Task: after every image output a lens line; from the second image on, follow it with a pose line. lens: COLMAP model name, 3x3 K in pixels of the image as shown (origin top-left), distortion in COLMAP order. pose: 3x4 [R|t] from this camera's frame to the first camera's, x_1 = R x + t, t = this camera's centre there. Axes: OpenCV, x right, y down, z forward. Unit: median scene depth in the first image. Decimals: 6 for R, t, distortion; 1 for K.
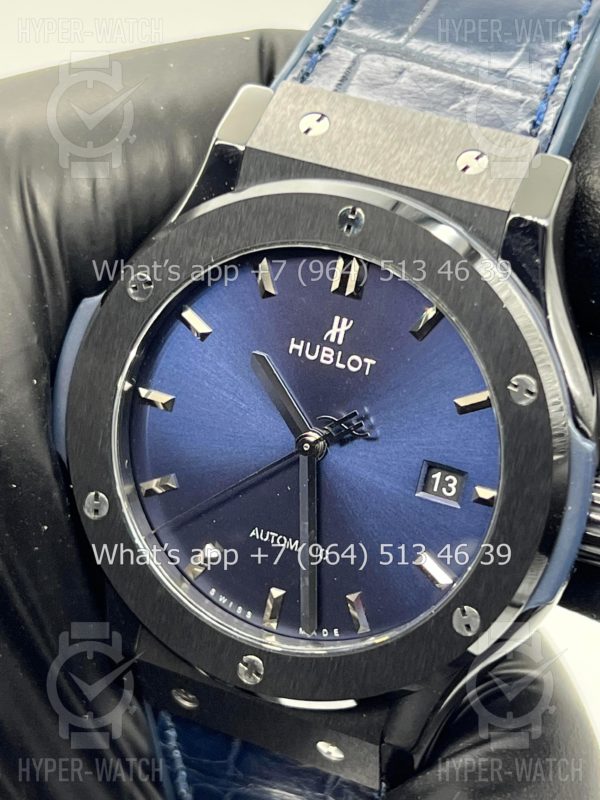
lens RADIAL K [[1901.7, 0, 302.0], [0, 1901.7, 401.6], [0, 0, 1]] dist [0.183639, 0.000000]
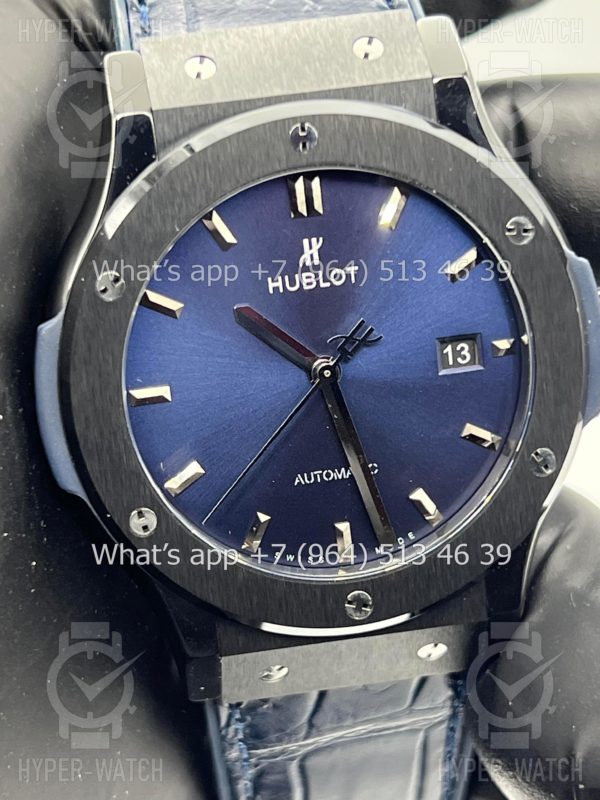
lens RADIAL K [[1901.7, 0, 299.1], [0, 1901.7, 402.1], [0, 0, 1]] dist [0.183639, 0.000000]
pose [[0.824465, -0.383406, 0.416242, -0.426202], [0.385479, 0.918980, 0.082955, -0.050057], [-0.414323, 0.092059, 0.905462, 0.111342]]
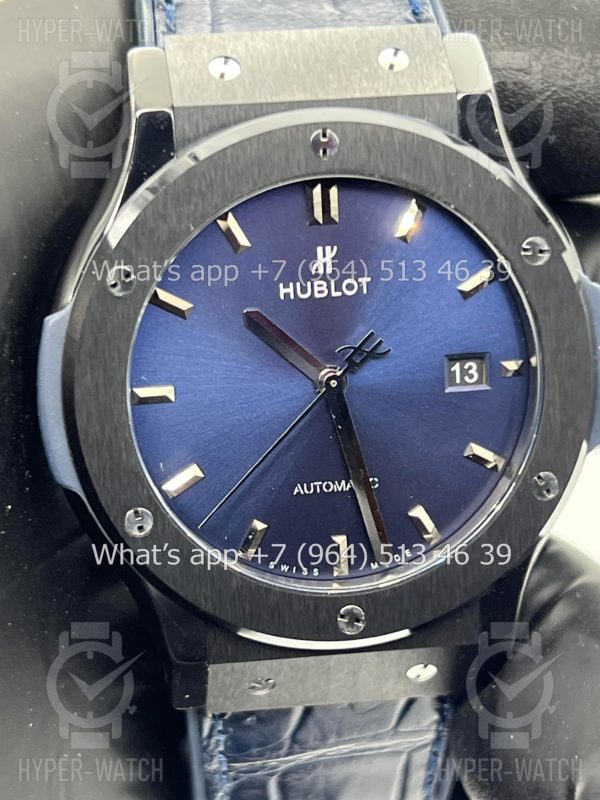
lens RADIAL K [[1901.7, 0, 304.0], [0, 1901.7, 403.7], [0, 0, 1]] dist [0.183639, 0.000000]
pose [[0.839751, -0.324922, 0.435021, -0.438925], [0.329367, 0.941777, 0.067626, -0.037472], [-0.431666, 0.086493, 0.897877, 0.127595]]
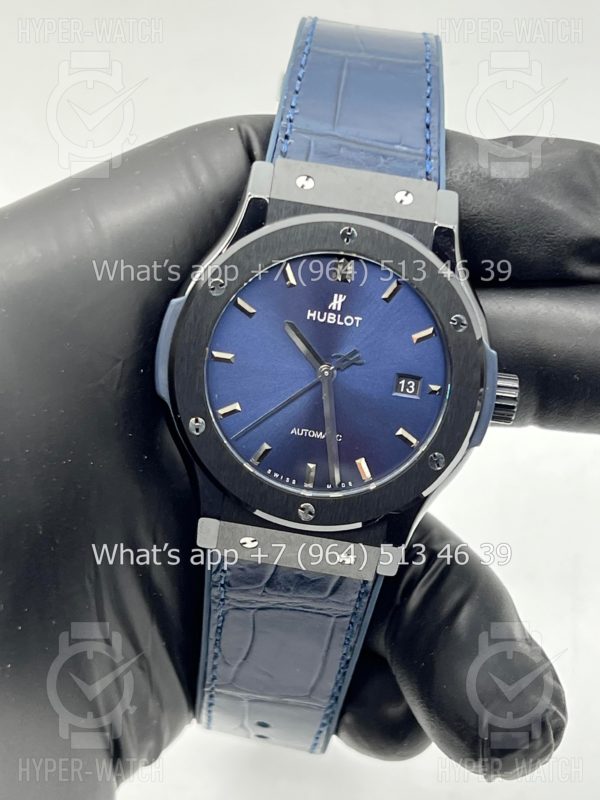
lens RADIAL K [[1901.7, 0, 293.4], [0, 1901.7, 395.2], [0, 0, 1]] dist [0.183639, 0.000000]
pose [[0.934118, -0.103303, 0.341691, -0.595643], [0.116412, 0.993037, -0.018025, 0.069226], [-0.337450, 0.056615, 0.939639, -0.556225]]
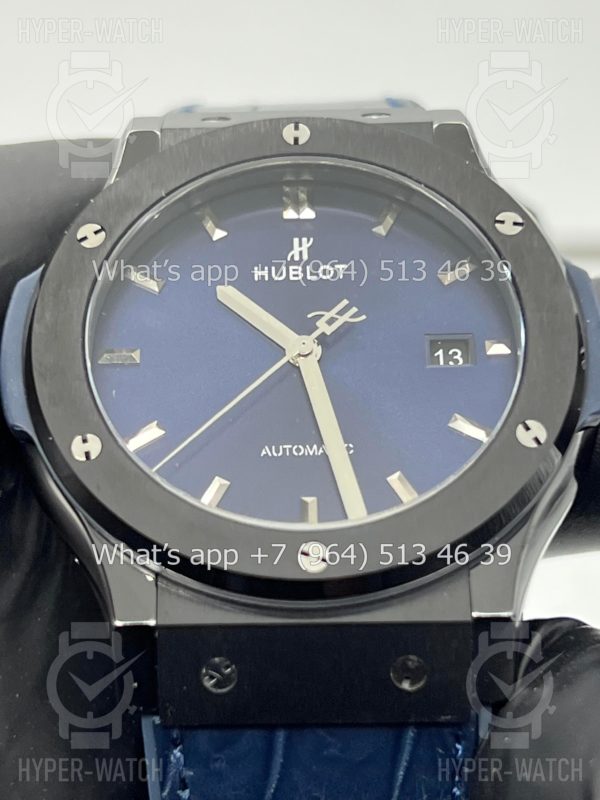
lens RADIAL K [[1901.7, 0, 299.6], [0, 1901.7, 401.6], [0, 0, 1]] dist [0.183639, 0.000000]
pose [[0.912121, -0.047231, 0.407191, -0.384836], [0.291680, 0.772734, -0.563741, 0.576728], [-0.288025, 0.632970, 0.718603, 0.338772]]
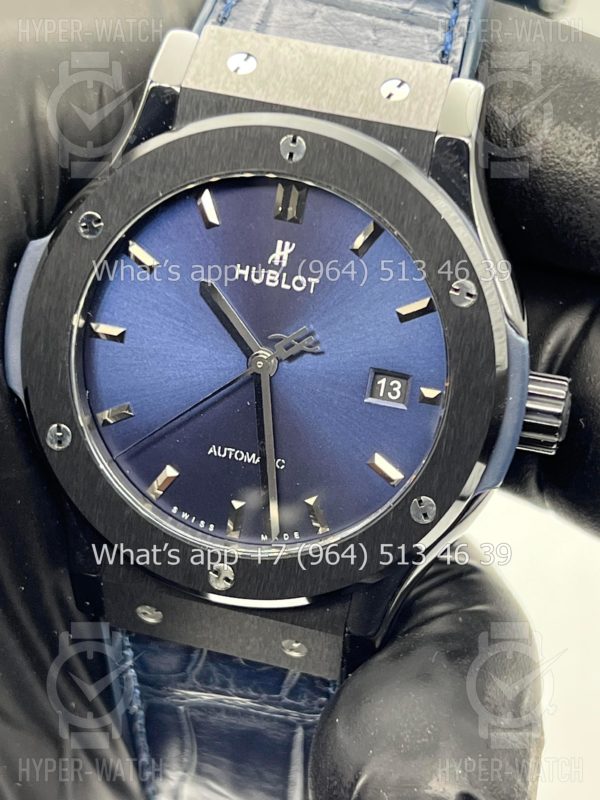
lens RADIAL K [[1901.7, 0, 307.2], [0, 1901.7, 406.4], [0, 0, 1]] dist [0.183639, 0.000000]
pose [[0.984867, -0.074440, 0.156512, -0.140717], [0.074419, 0.997209, 0.006008, 0.042917], [-0.156523, 0.005731, 0.987658, -0.063755]]
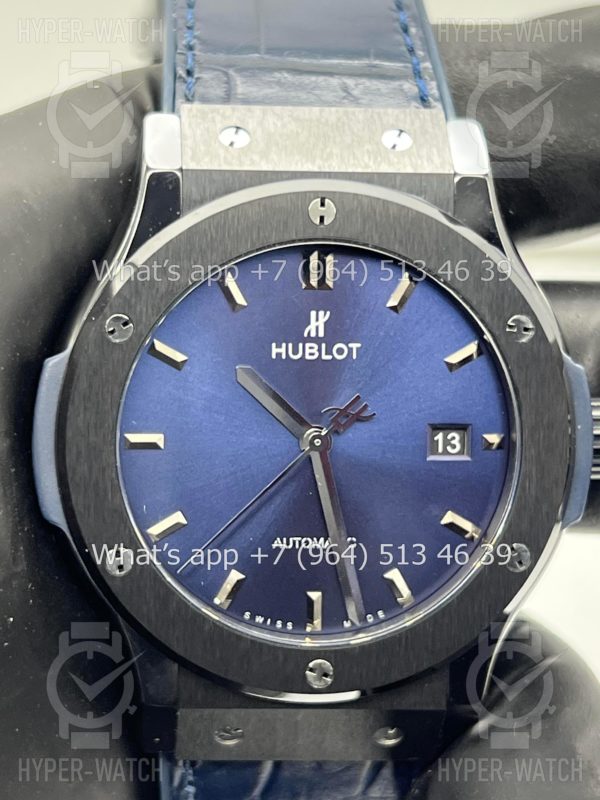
lens RADIAL K [[1901.7, 0, 298.9], [0, 1901.7, 399.2], [0, 0, 1]] dist [0.183639, 0.000000]
pose [[0.877856, -0.233206, 0.418311, -0.424700], [0.265091, 0.964039, -0.018866, 0.018121], [-0.398868, 0.127452, 0.908108, 0.078975]]
